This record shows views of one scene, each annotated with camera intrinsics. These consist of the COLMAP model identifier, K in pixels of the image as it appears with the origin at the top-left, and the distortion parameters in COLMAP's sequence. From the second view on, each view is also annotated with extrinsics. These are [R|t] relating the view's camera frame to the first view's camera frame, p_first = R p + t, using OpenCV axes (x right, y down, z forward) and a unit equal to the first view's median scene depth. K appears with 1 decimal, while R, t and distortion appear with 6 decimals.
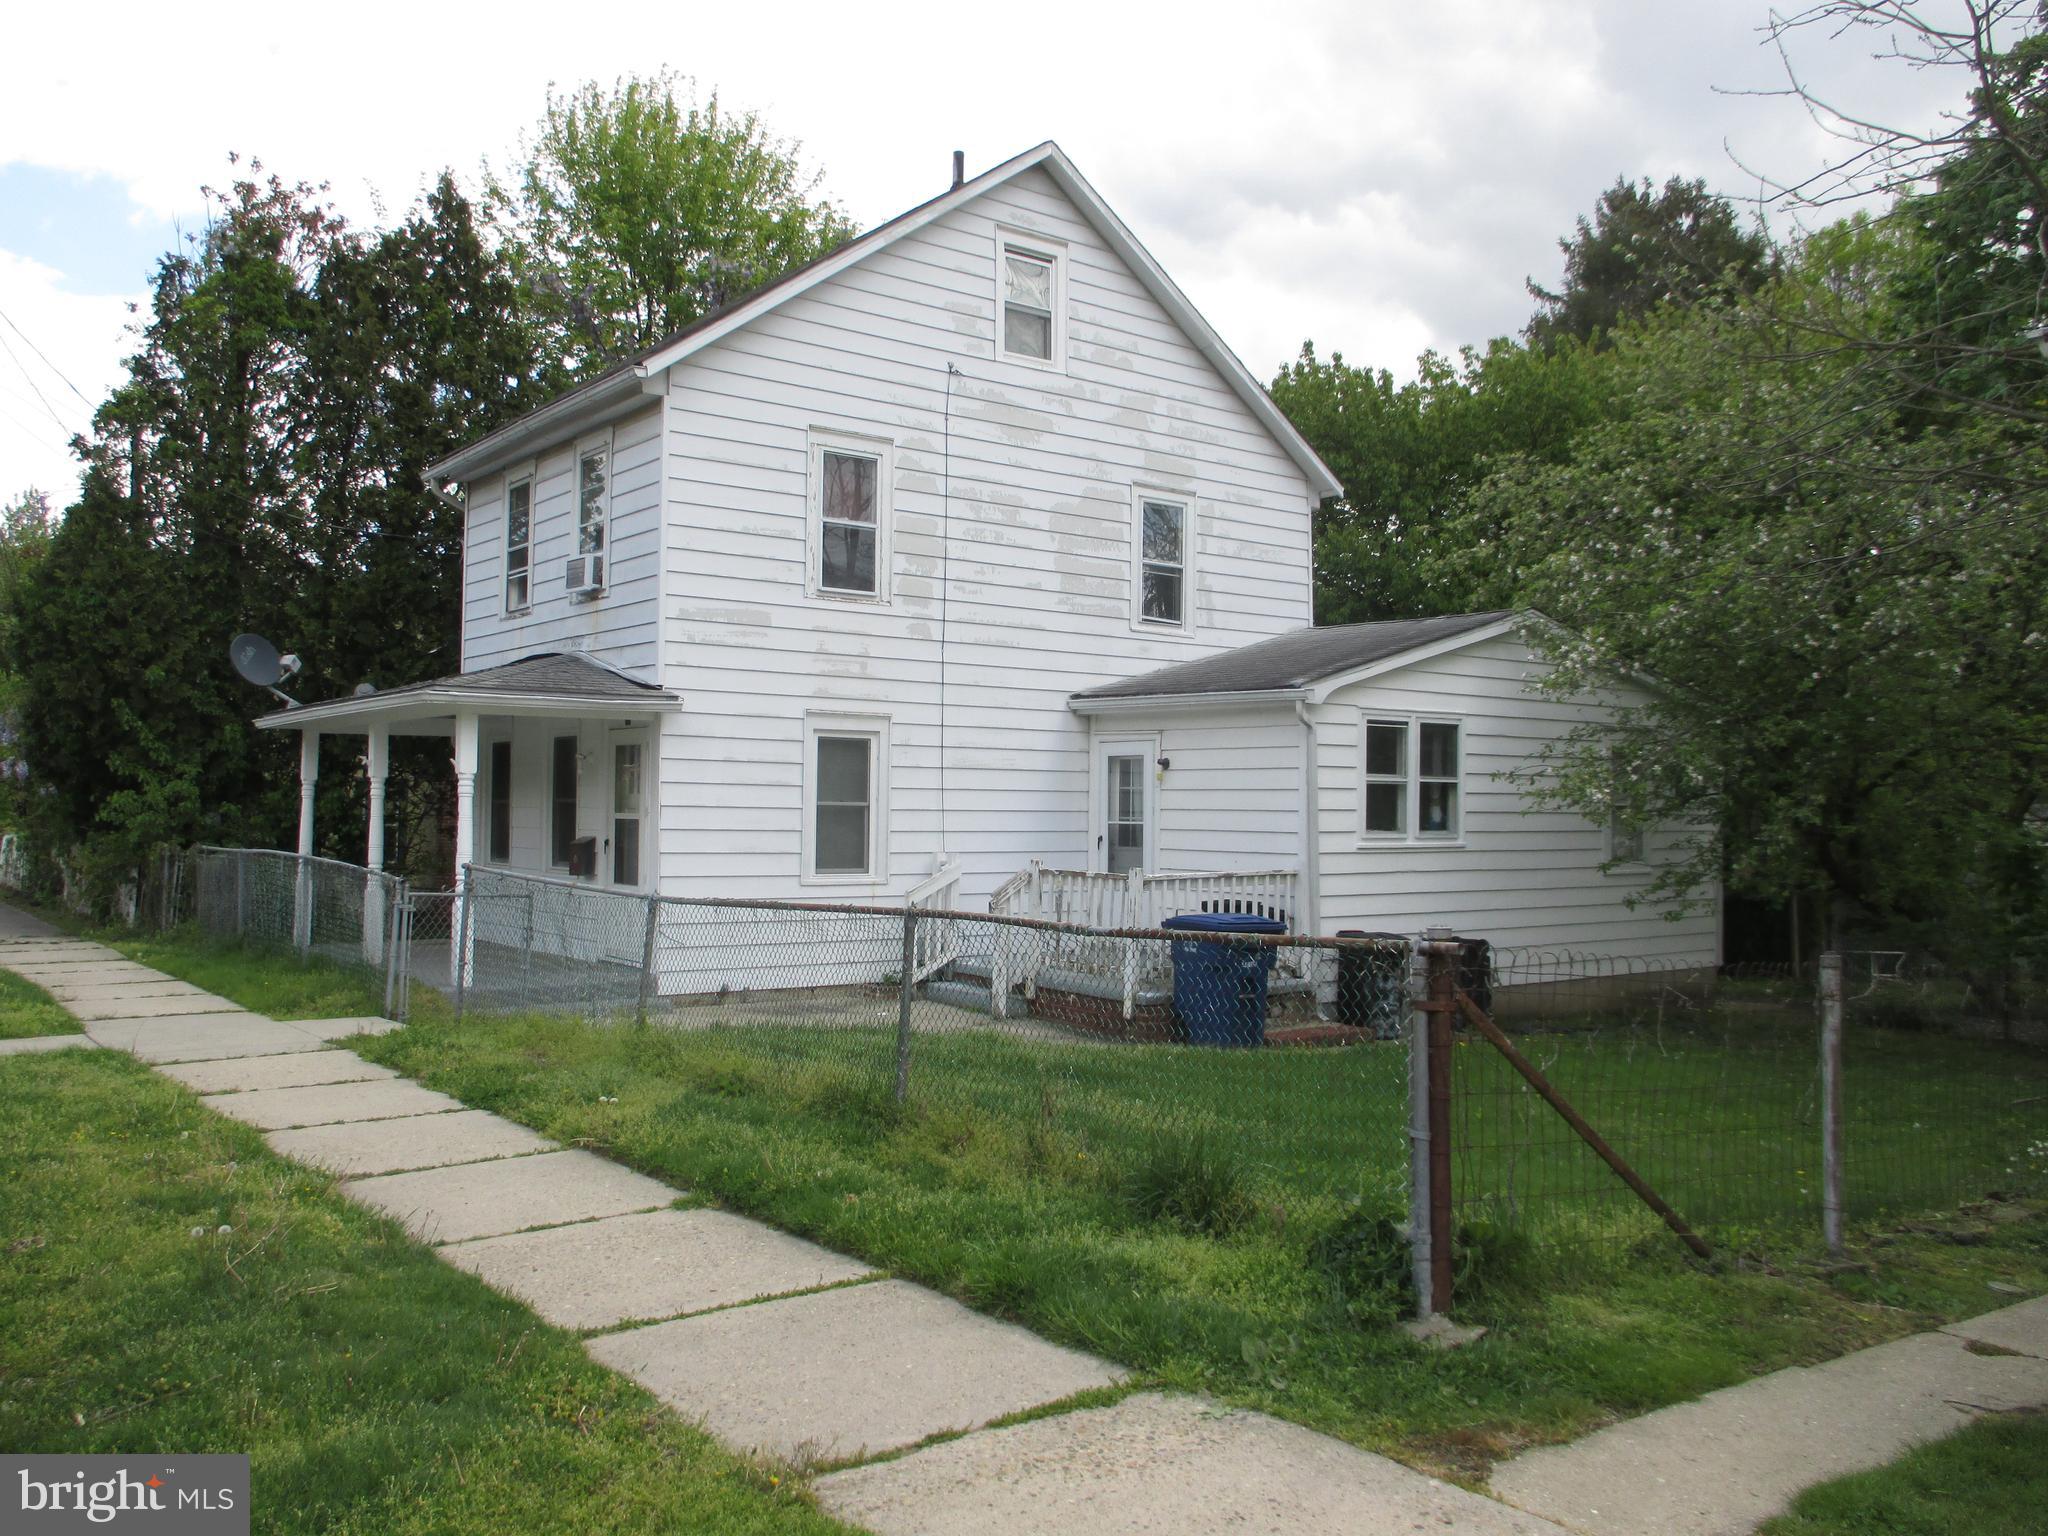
lens RADIAL K [[1671.1, 0, 1025.3], [0, 1671.1, 780.6], [0, 0, 1]] dist [-0.048605, 0.018821]
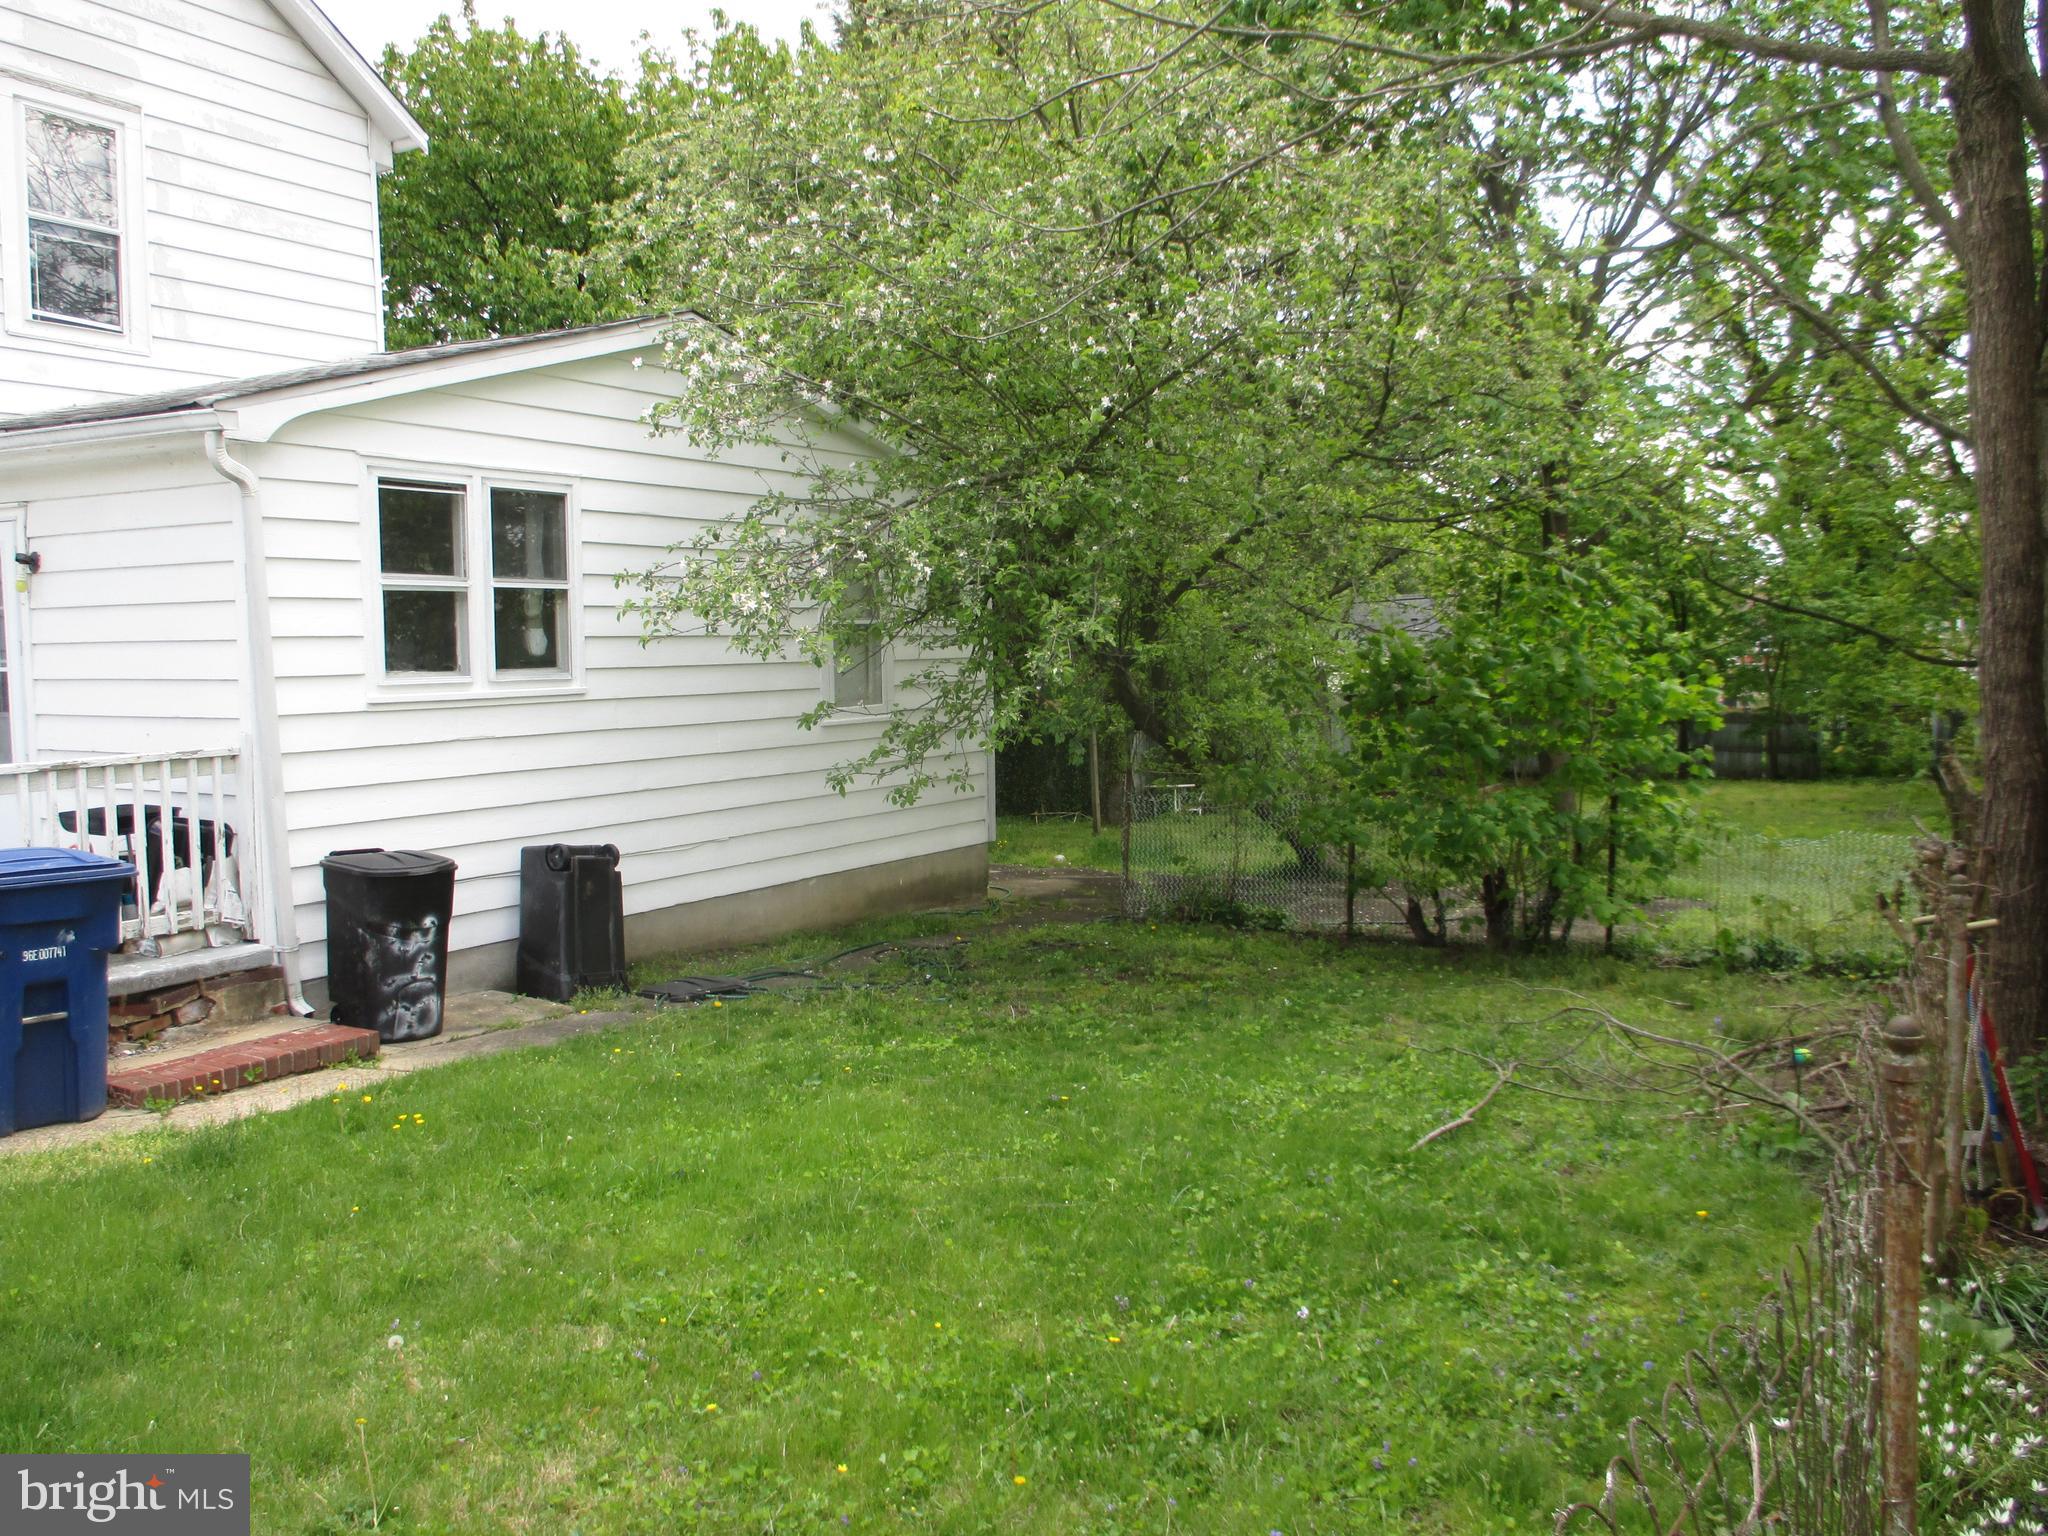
lens RADIAL K [[1671.1, 0, 1025.1], [0, 1671.1, 762.1], [0, 0, 1]] dist [-0.048605, 0.018821]
pose [[0.925581, -0.047355, 0.375577, 0.185018], [0.014230, 0.995796, 0.090488, 0.011833], [-0.378283, -0.078410, 0.922363, 0.372175]]
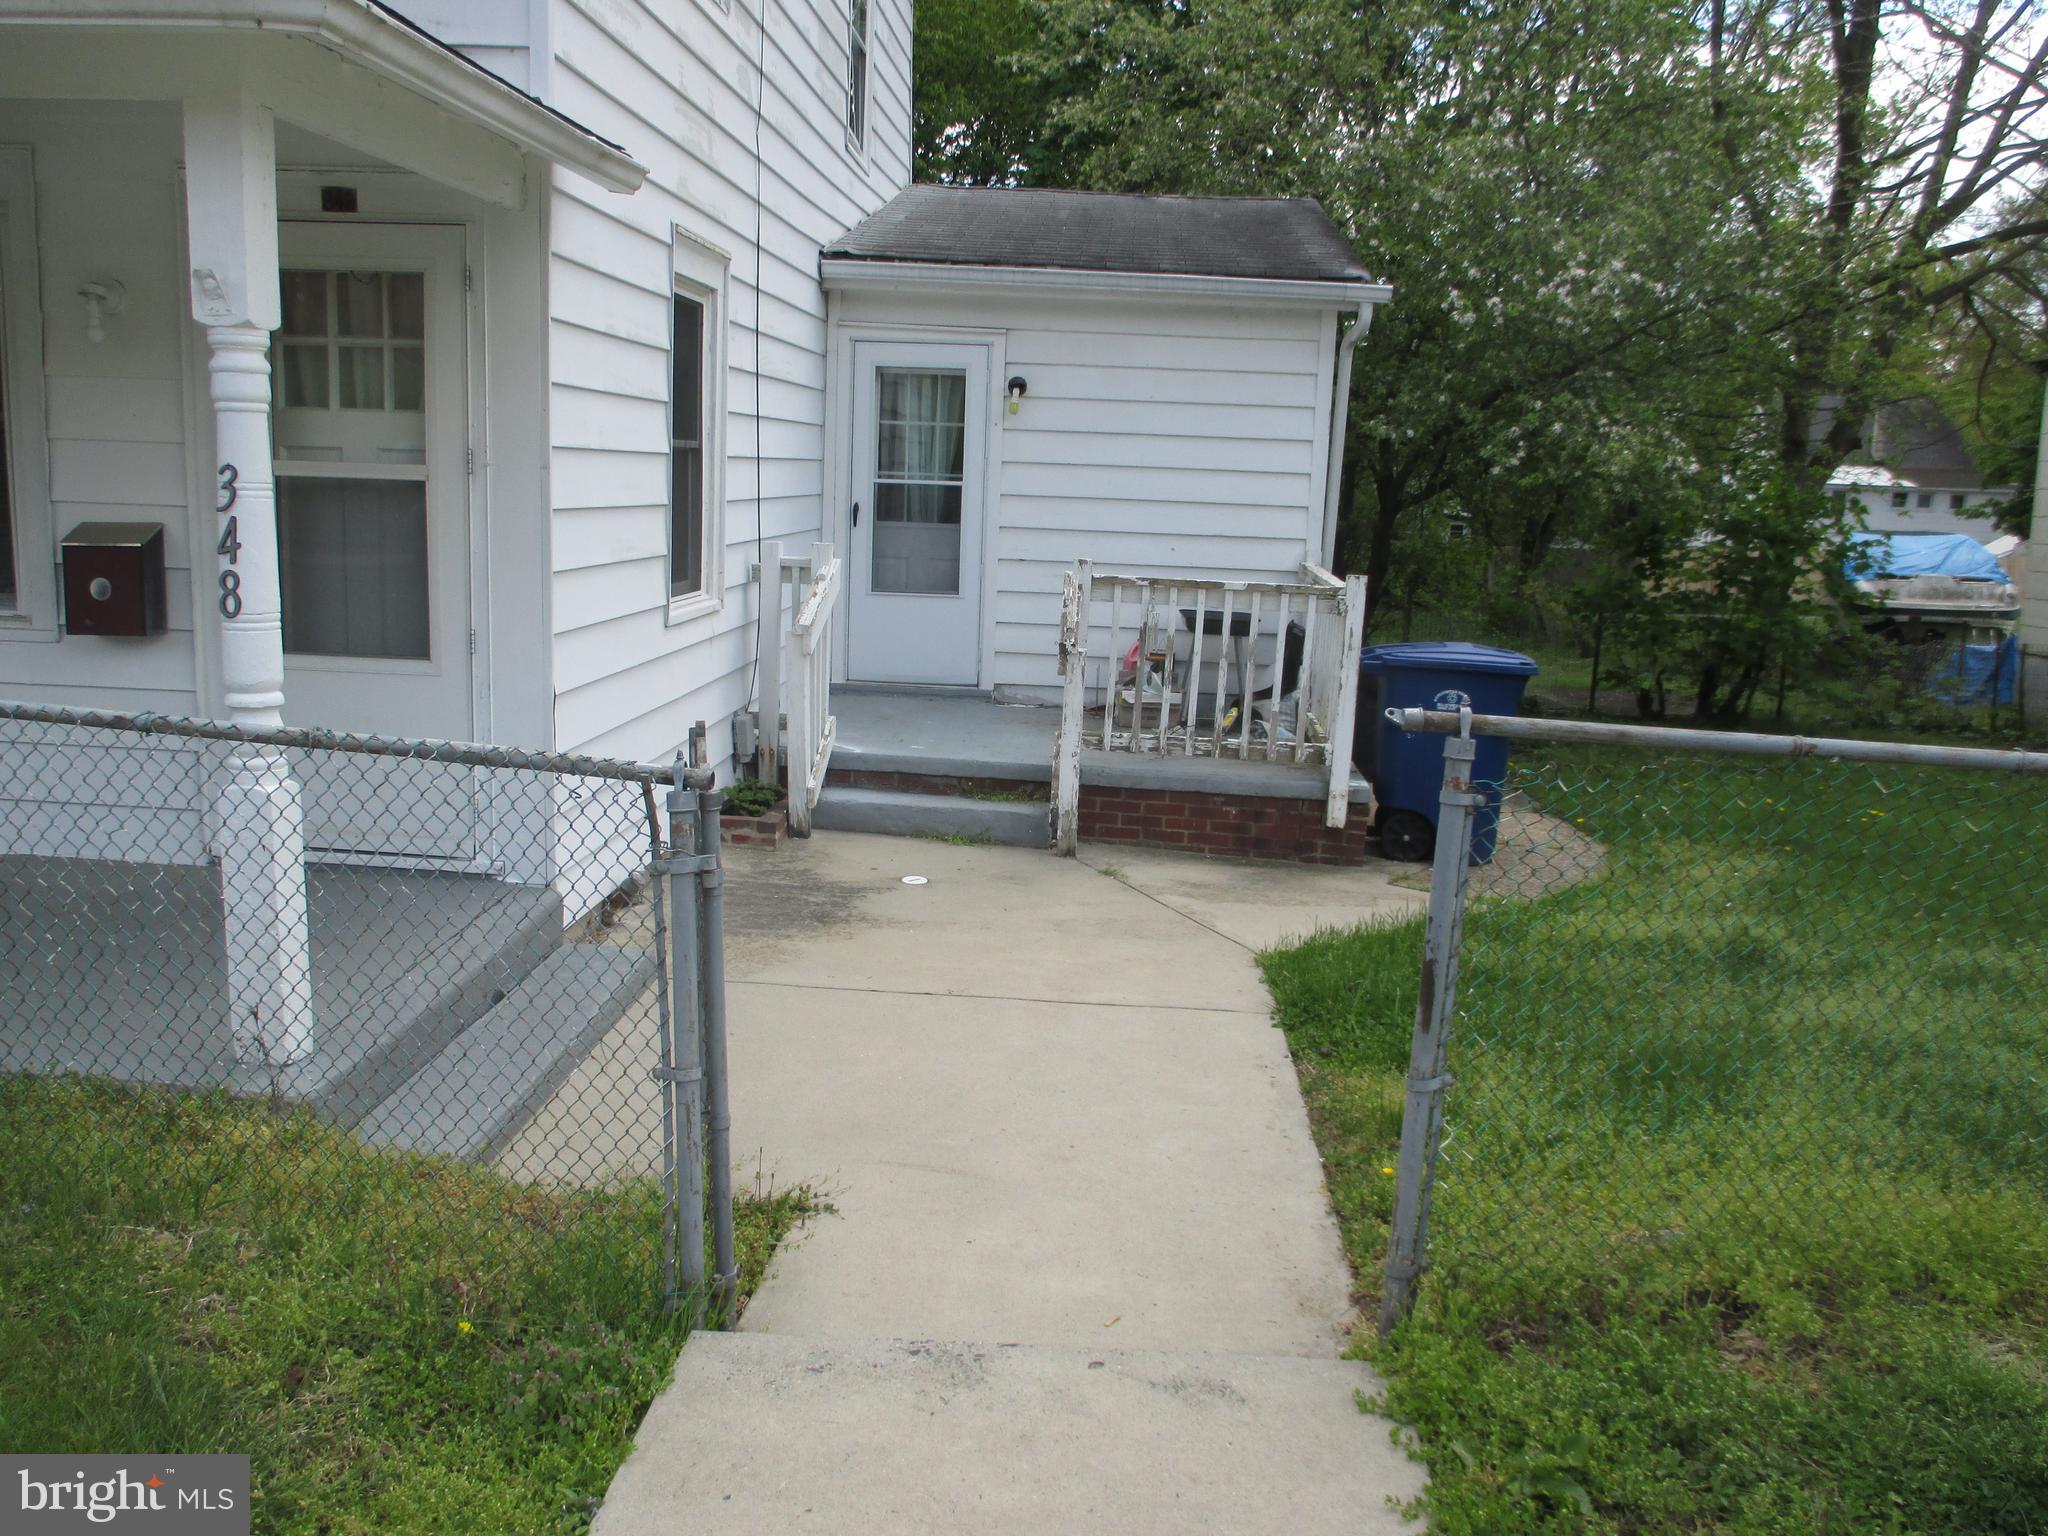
lens RADIAL K [[1671.1, 0, 1039.7], [0, 1671.1, 769.5], [0, 0, 1]] dist [-0.048605, 0.018821]
pose [[0.656424, -0.119948, 0.744795, -0.388708], [-0.044542, 0.979394, 0.196987, 0.006907], [-0.753076, -0.162482, 0.637555, 0.598194]]
